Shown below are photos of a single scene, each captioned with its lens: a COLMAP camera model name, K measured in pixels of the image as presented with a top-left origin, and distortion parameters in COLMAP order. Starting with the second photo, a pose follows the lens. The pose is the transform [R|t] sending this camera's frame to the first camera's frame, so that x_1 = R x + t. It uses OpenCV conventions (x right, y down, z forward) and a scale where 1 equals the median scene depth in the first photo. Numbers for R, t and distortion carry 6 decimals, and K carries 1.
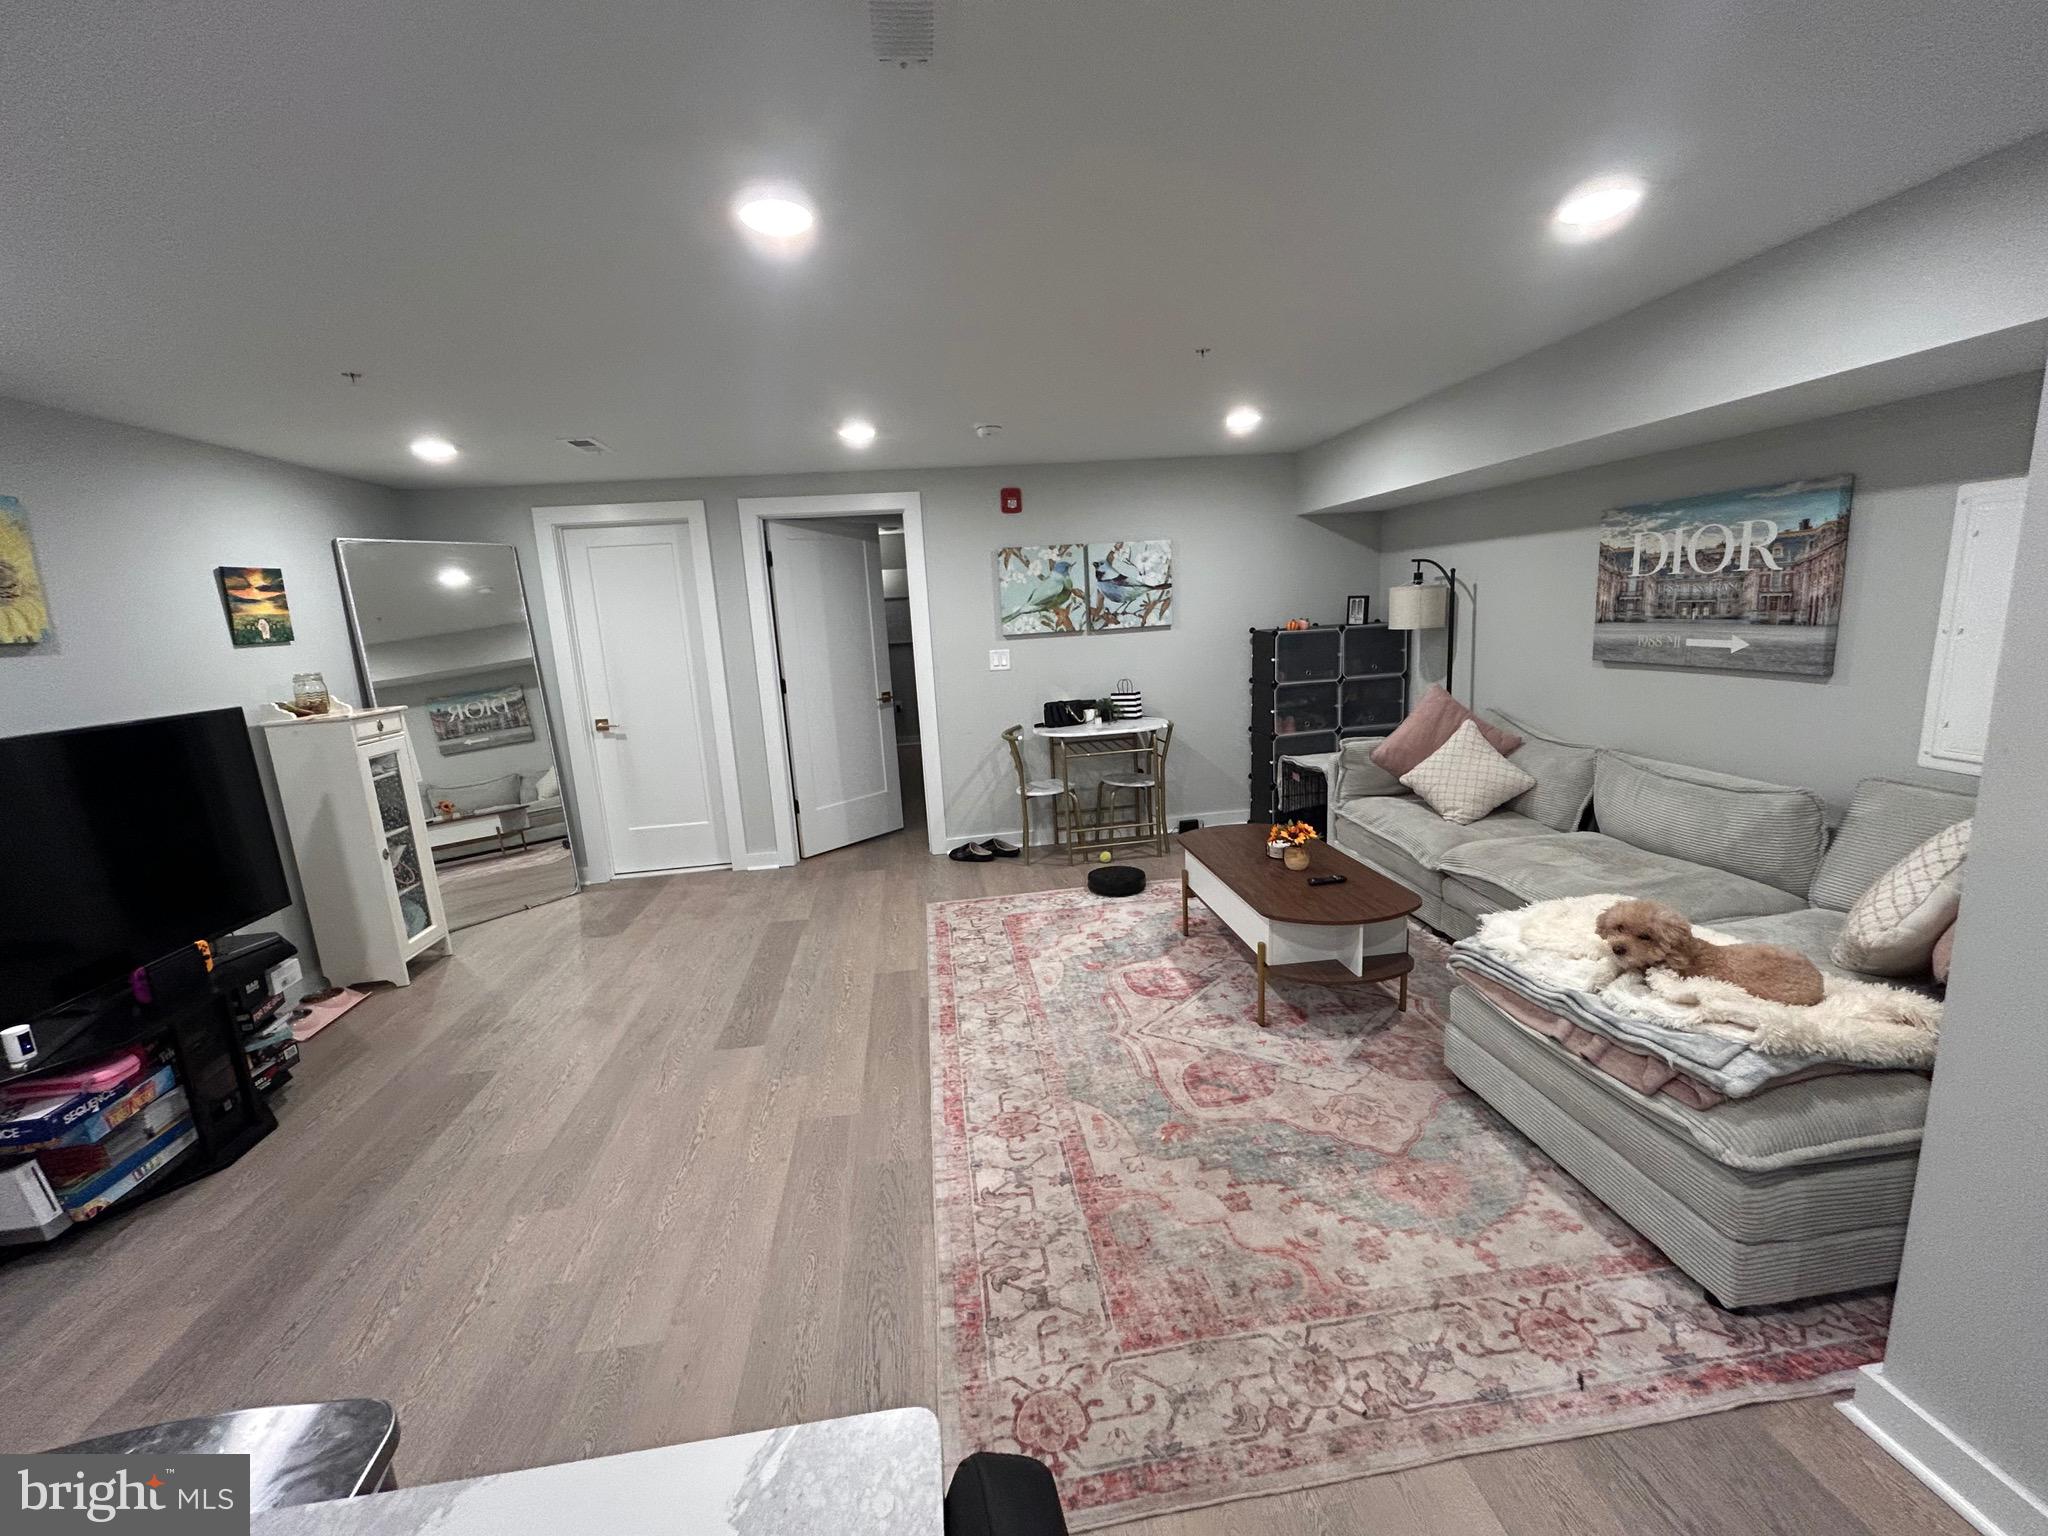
lens RADIAL K [[821.2, 0, 1016.9], [0, 821.2, 762.4], [0, 0, 1]] dist [-0.001662, -0.000557]
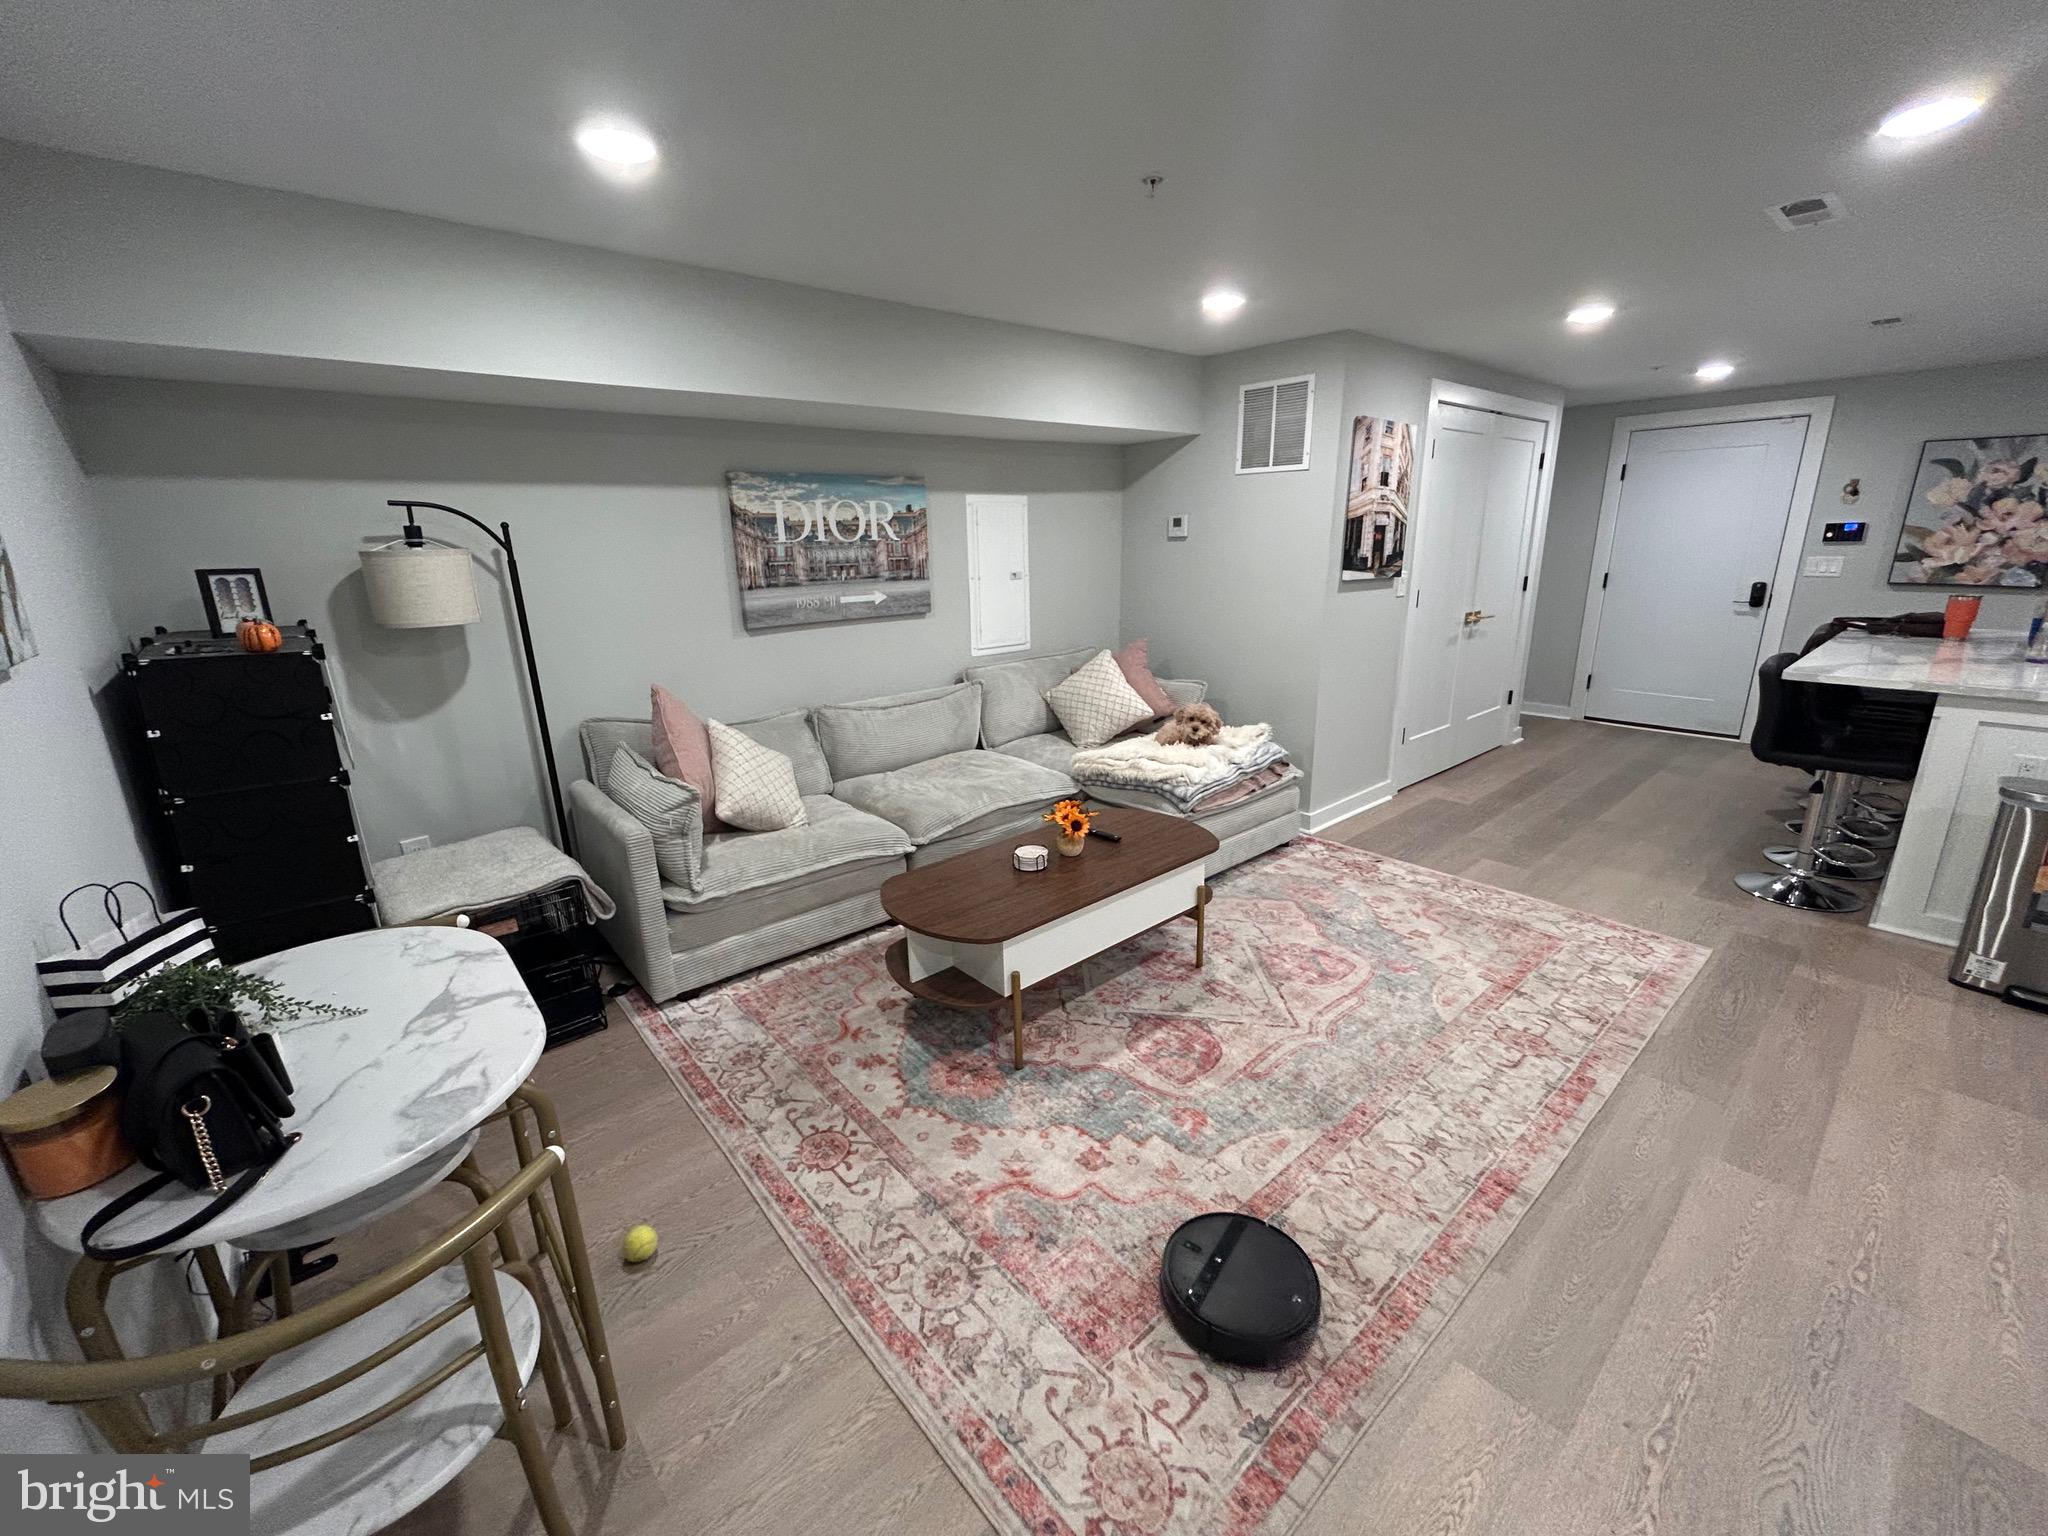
lens RADIAL K [[821.2, 0, 1018.9], [0, 821.2, 767.0], [0, 0, 1]] dist [-0.001662, -0.000557]
pose [[-0.553521, -0.164949, 0.816337, -0.344330], [0.202982, 0.923913, 0.324318, -0.265283], [-0.807721, 0.345219, -0.477924, 1.495577]]
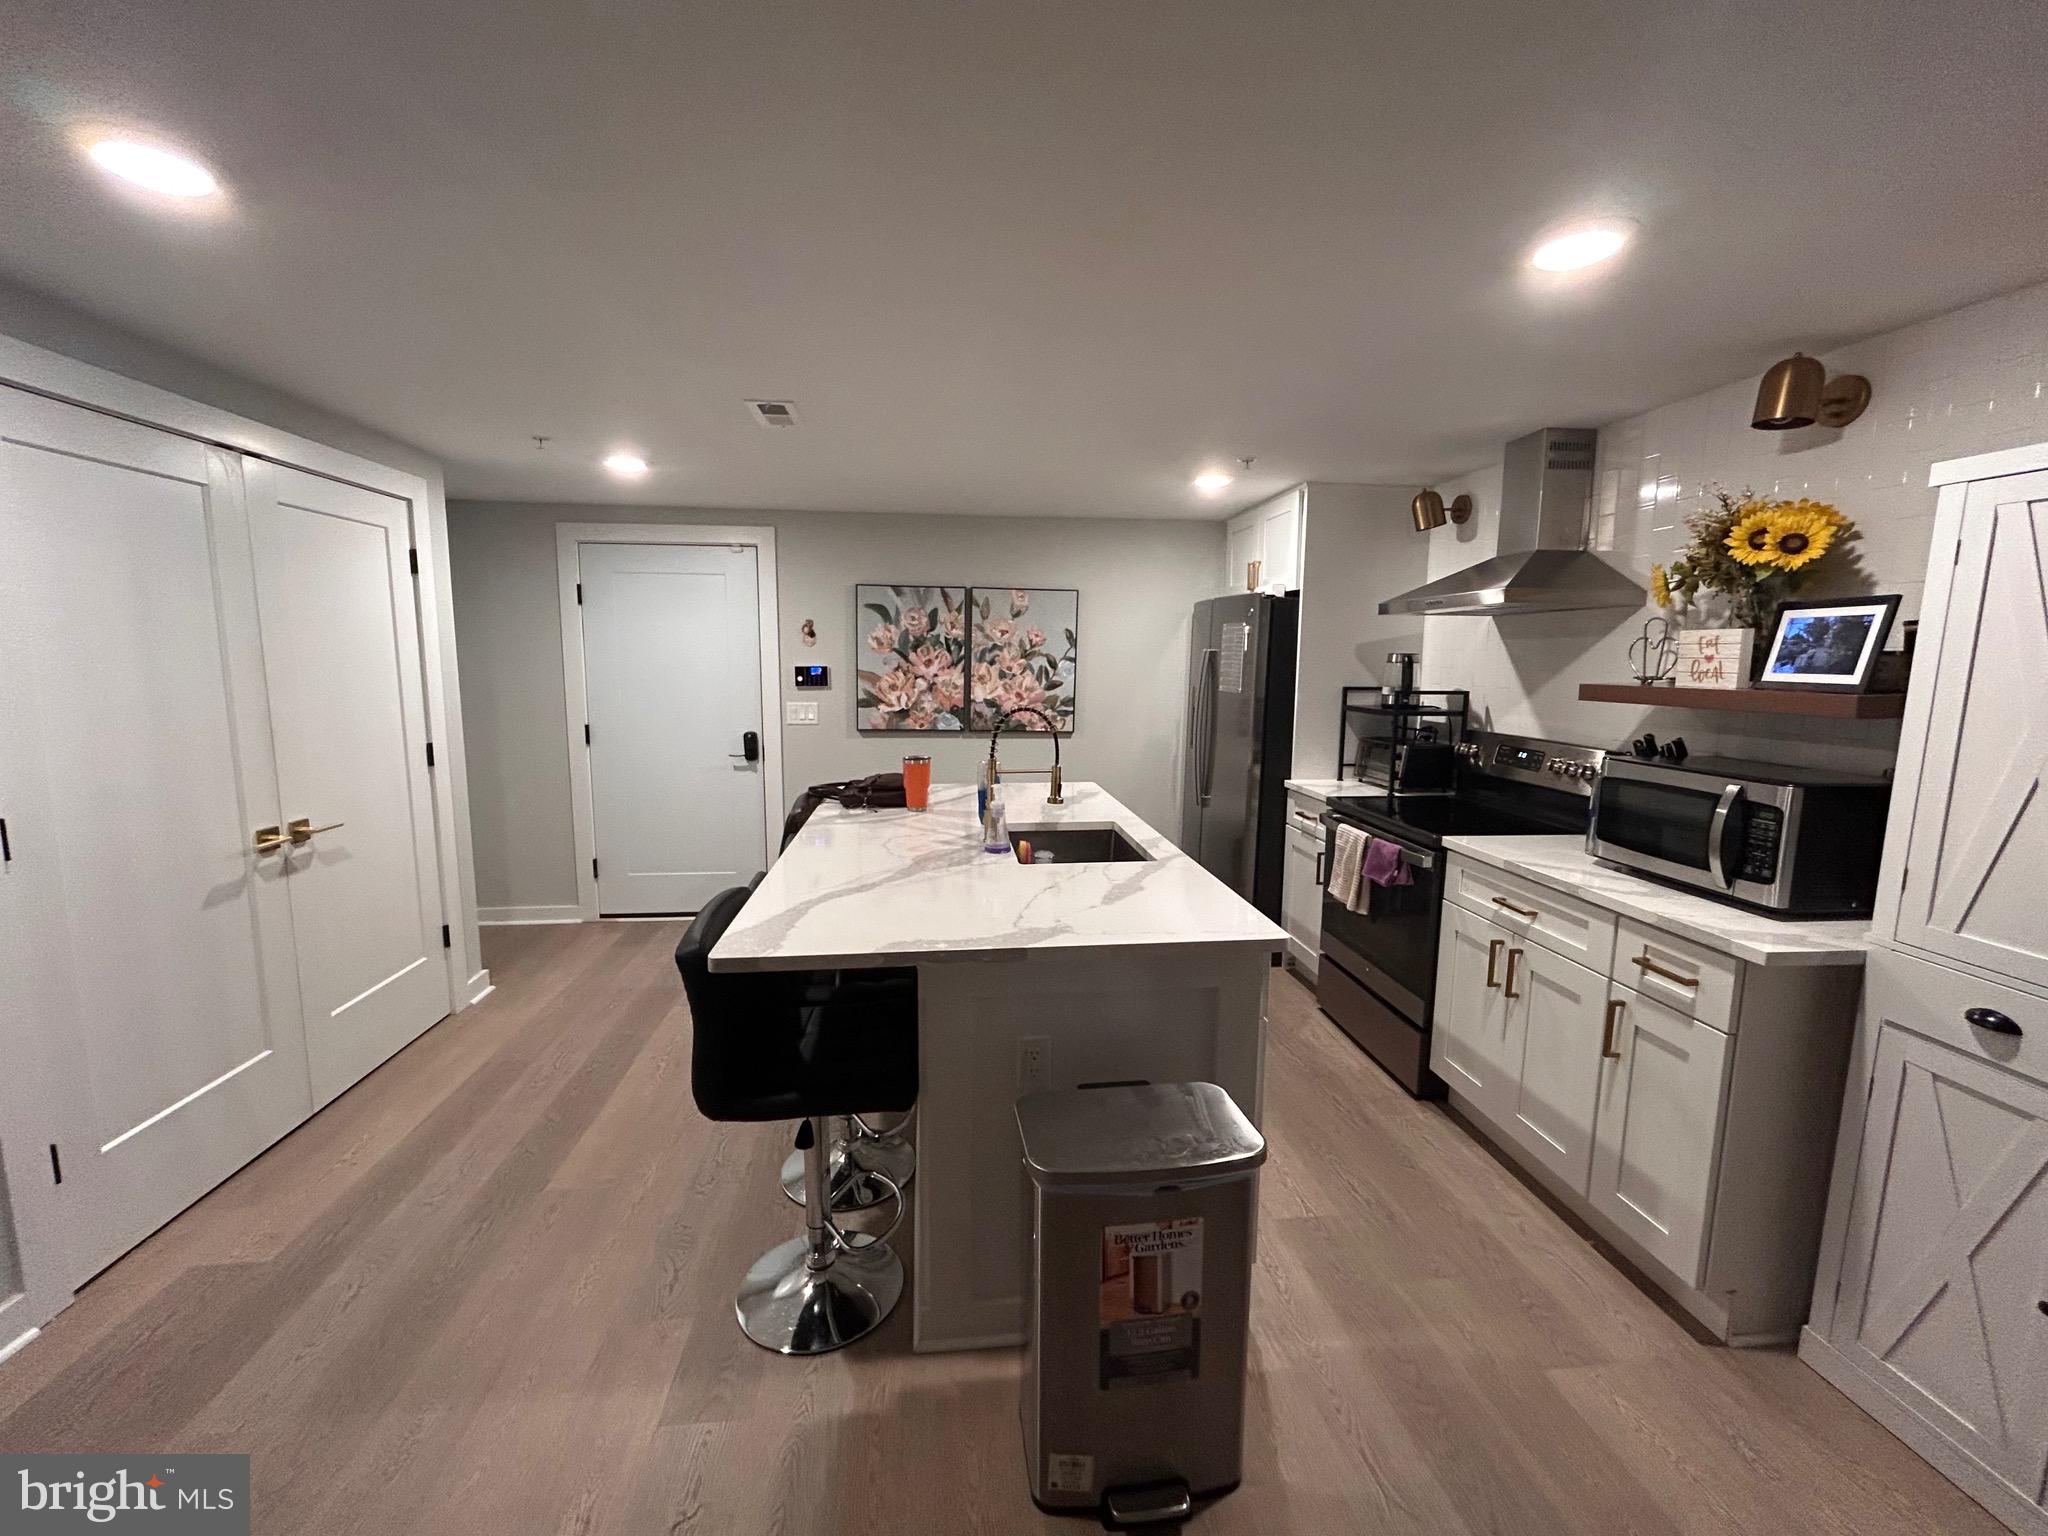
lens RADIAL K [[821.2, 0, 1019.1], [0, 821.2, 762.0], [0, 0, 1]] dist [-0.001662, -0.000557]
pose [[-0.998939, 0.039935, 0.022940, -0.243932], [0.045121, 0.948418, 0.313795, -0.133834], [-0.009226, 0.314497, -0.949214, 0.673174]]
